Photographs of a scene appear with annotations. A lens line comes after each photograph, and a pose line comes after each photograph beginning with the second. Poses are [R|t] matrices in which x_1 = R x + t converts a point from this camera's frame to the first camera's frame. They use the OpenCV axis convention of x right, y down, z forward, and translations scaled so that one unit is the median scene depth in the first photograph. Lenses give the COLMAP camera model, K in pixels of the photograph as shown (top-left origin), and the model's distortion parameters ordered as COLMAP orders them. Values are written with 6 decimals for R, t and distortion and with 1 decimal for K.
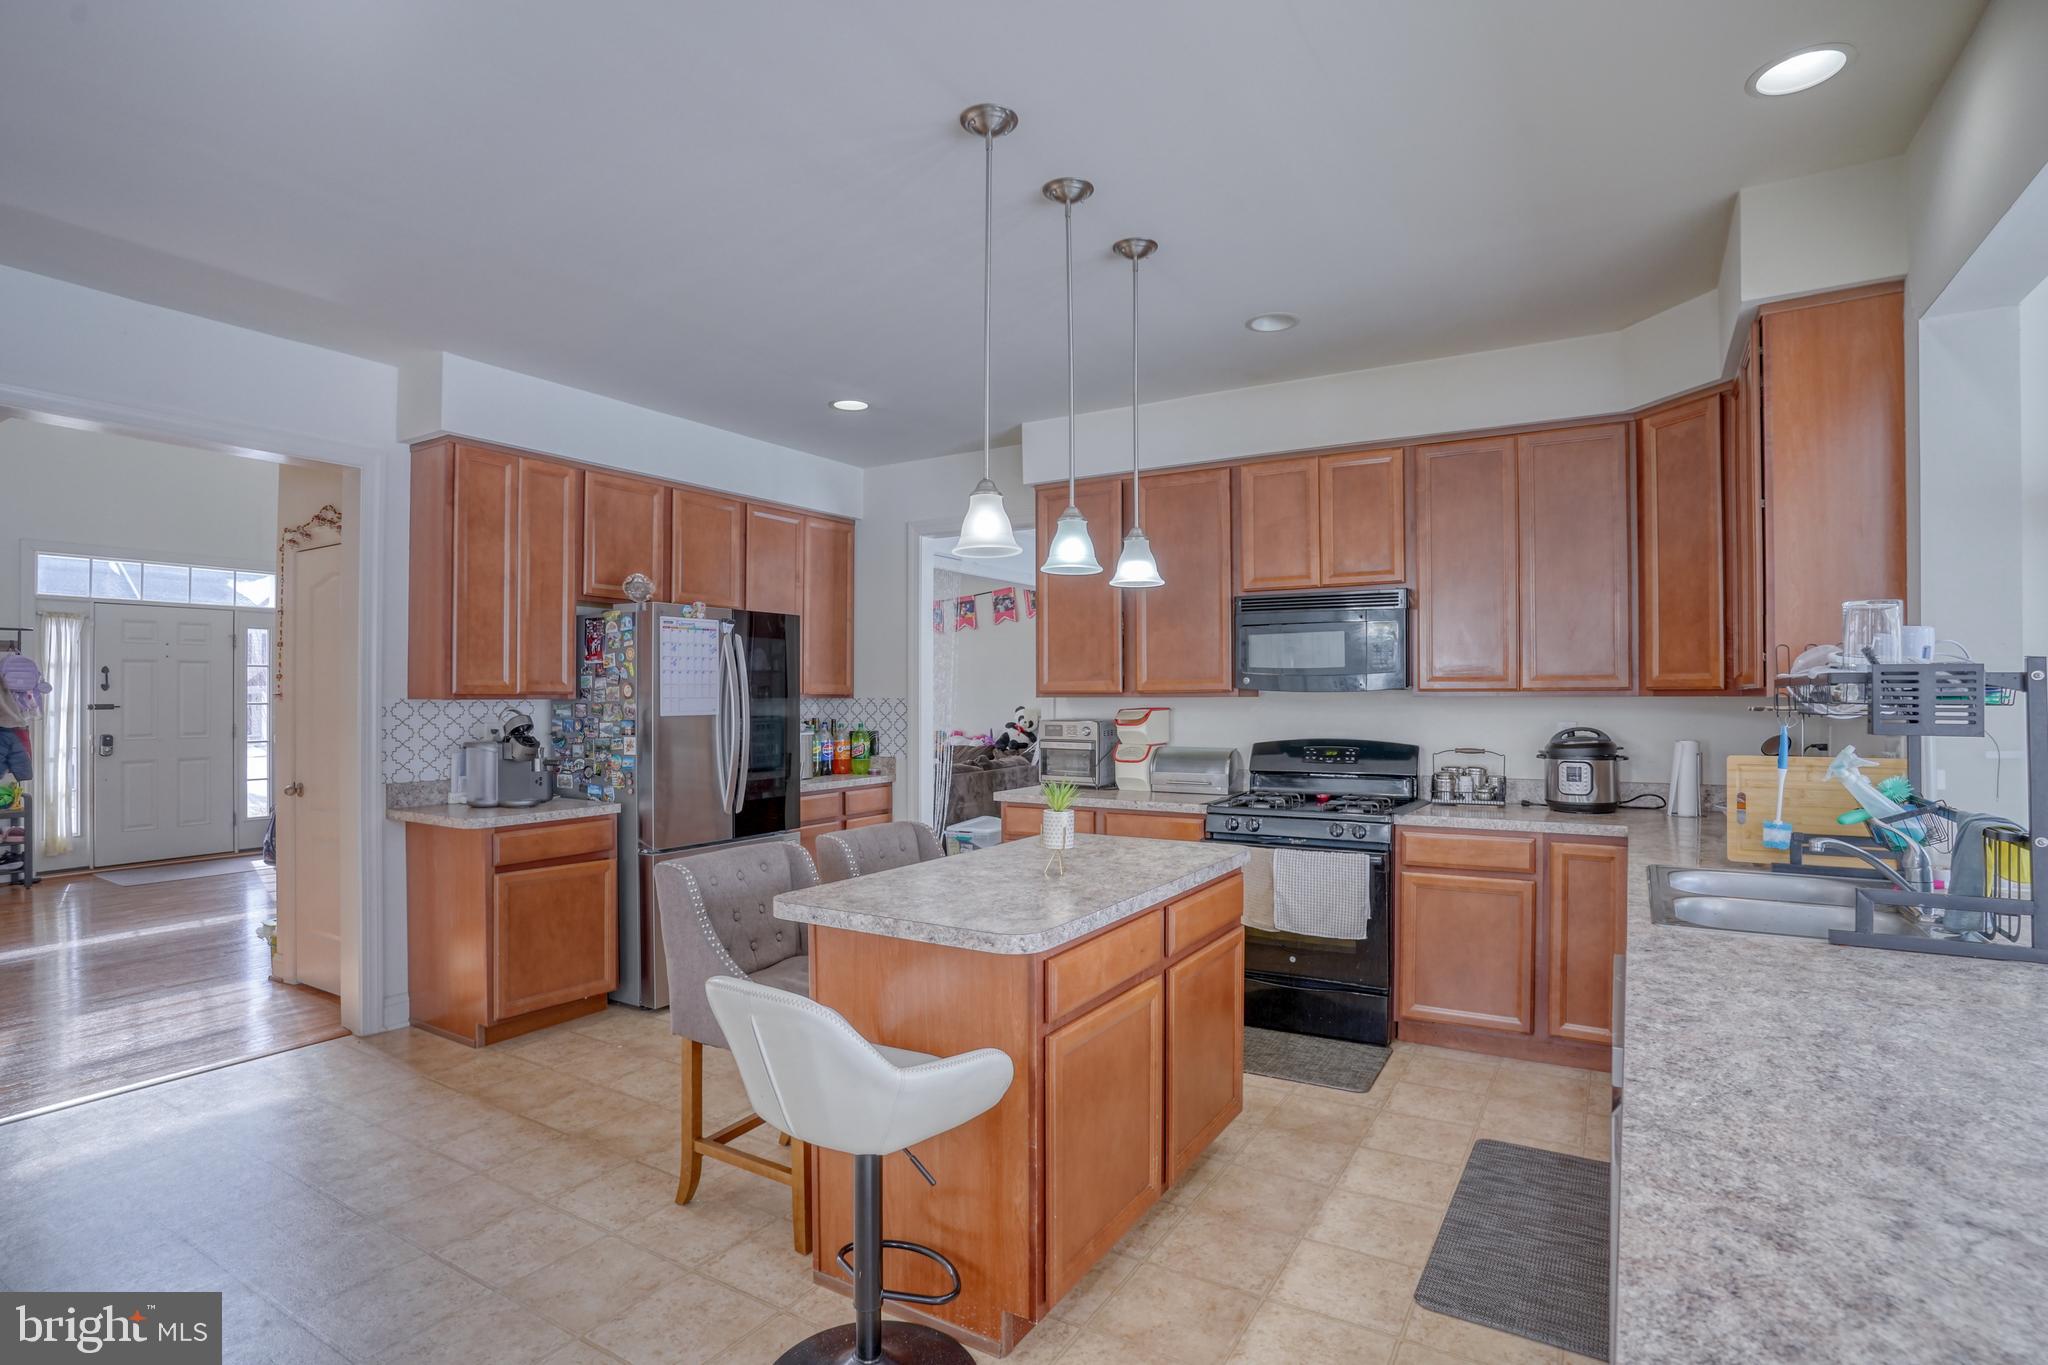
lens RADIAL K [[1028.8, 0, 1043.4], [0, 1028.8, 683.0], [0, 0, 1]] dist [-0.086901, 0.055041]
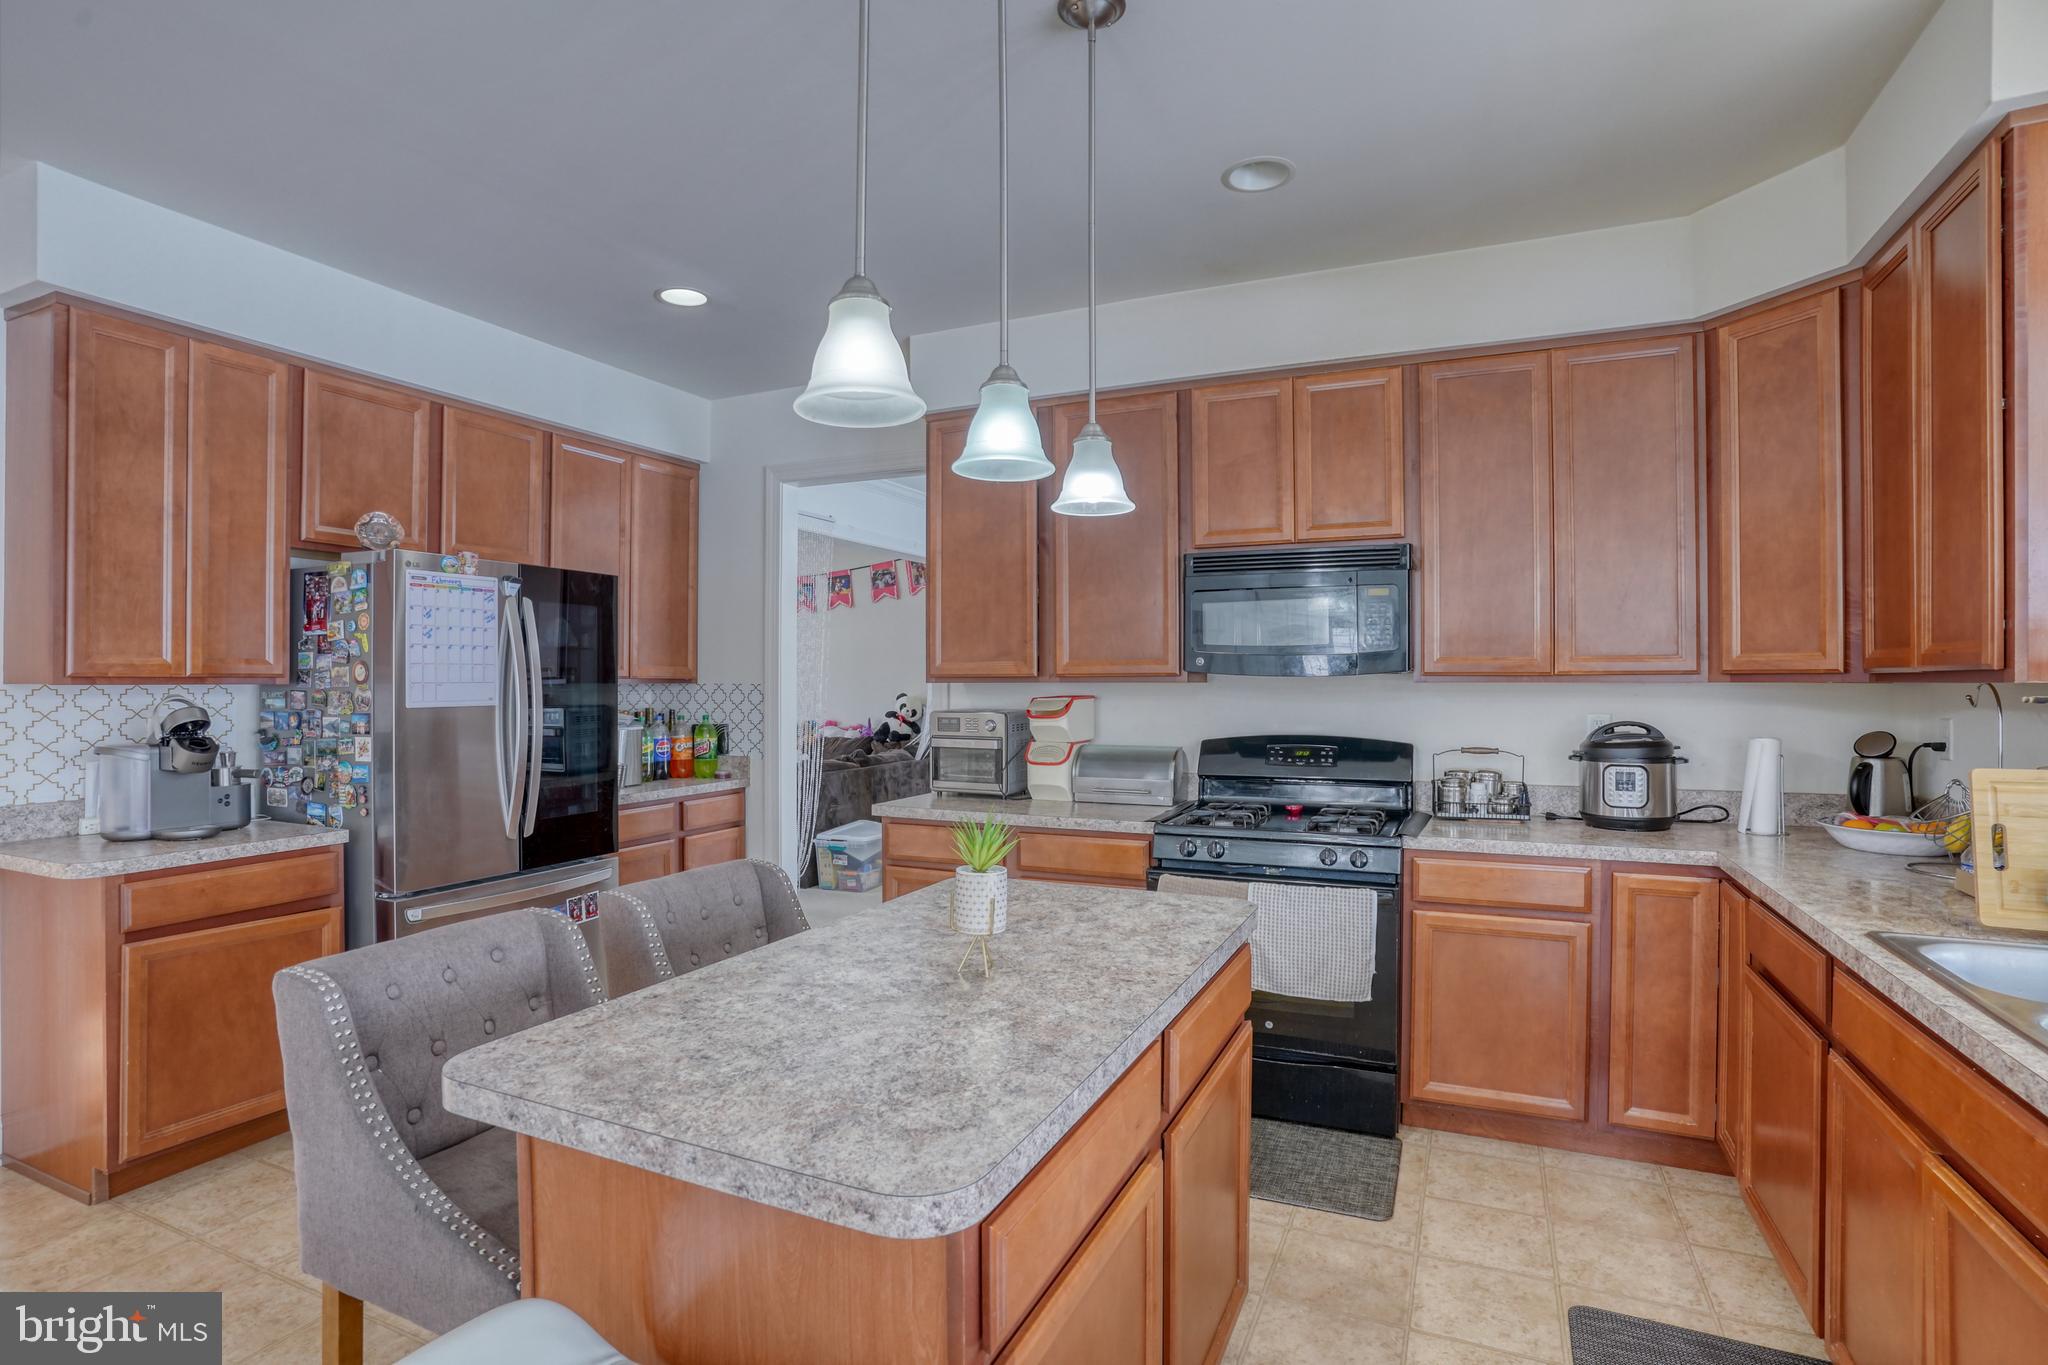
lens RADIAL K [[1028.8, 0, 1043.4], [0, 1028.8, 683.0], [0, 0, 1]] dist [-0.086901, 0.055041]
pose [[0.993119, 0.001218, 0.117102, -0.012511], [-0.002752, 0.999912, 0.012940, 0.004810], [-0.117076, -0.013174, 0.993036, 0.255563]]
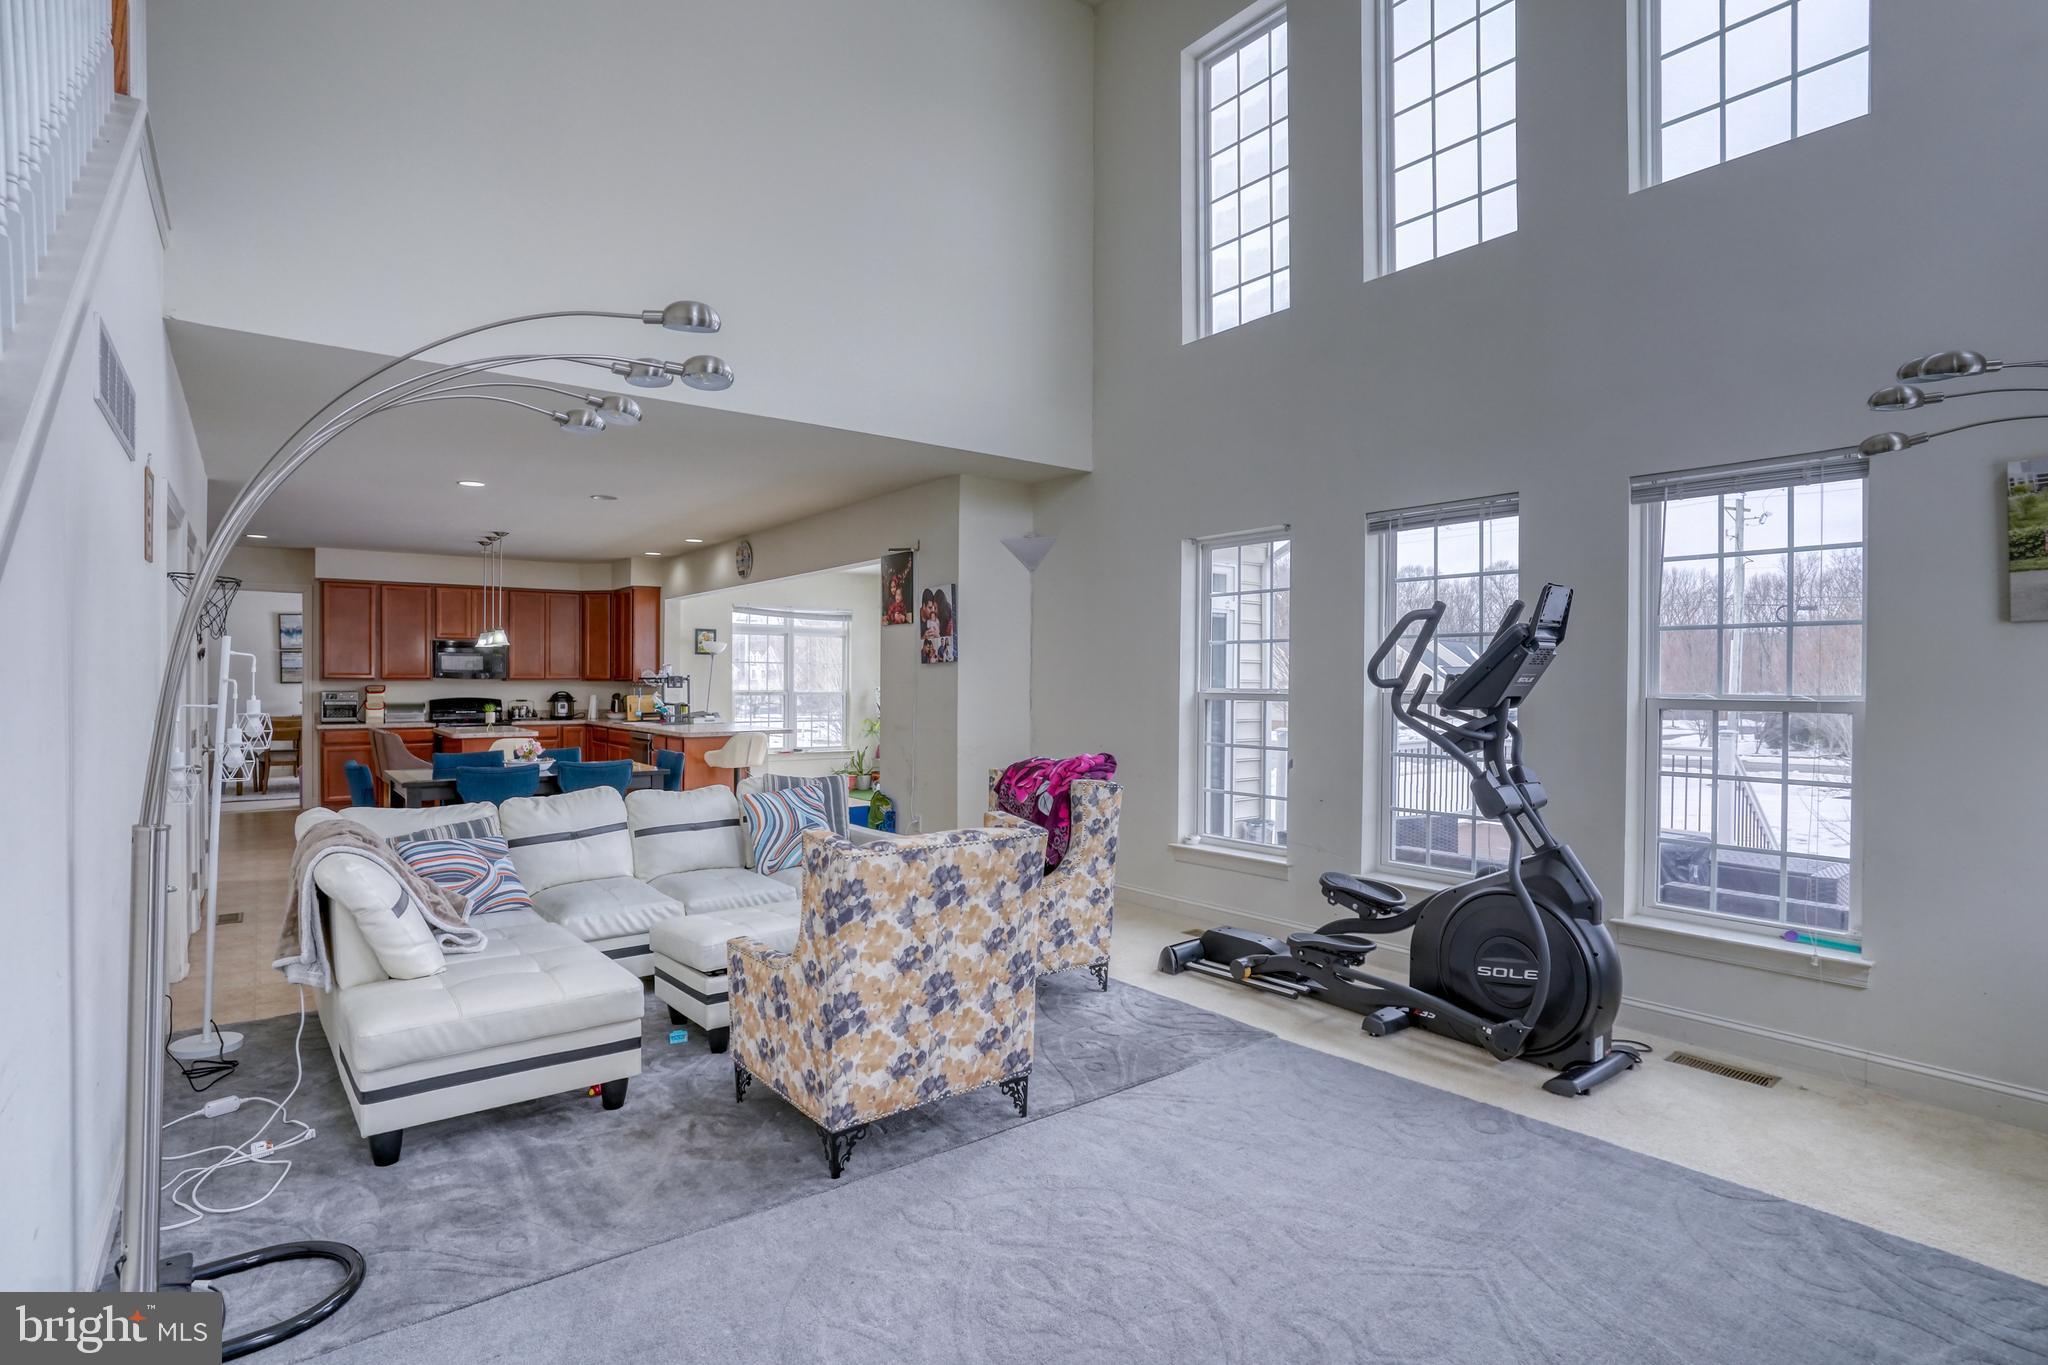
lens RADIAL K [[1031.6, 0, 1019.8], [0, 1031.6, 707.6], [0, 0, 1]] dist [-0.084897, 0.044508]
pose [[0.359271, -0.020635, 0.933005, -1.705751], [-0.017406, 0.999433, 0.028806, -0.017698], [-0.933071, -0.026589, 0.358708, -1.290180]]
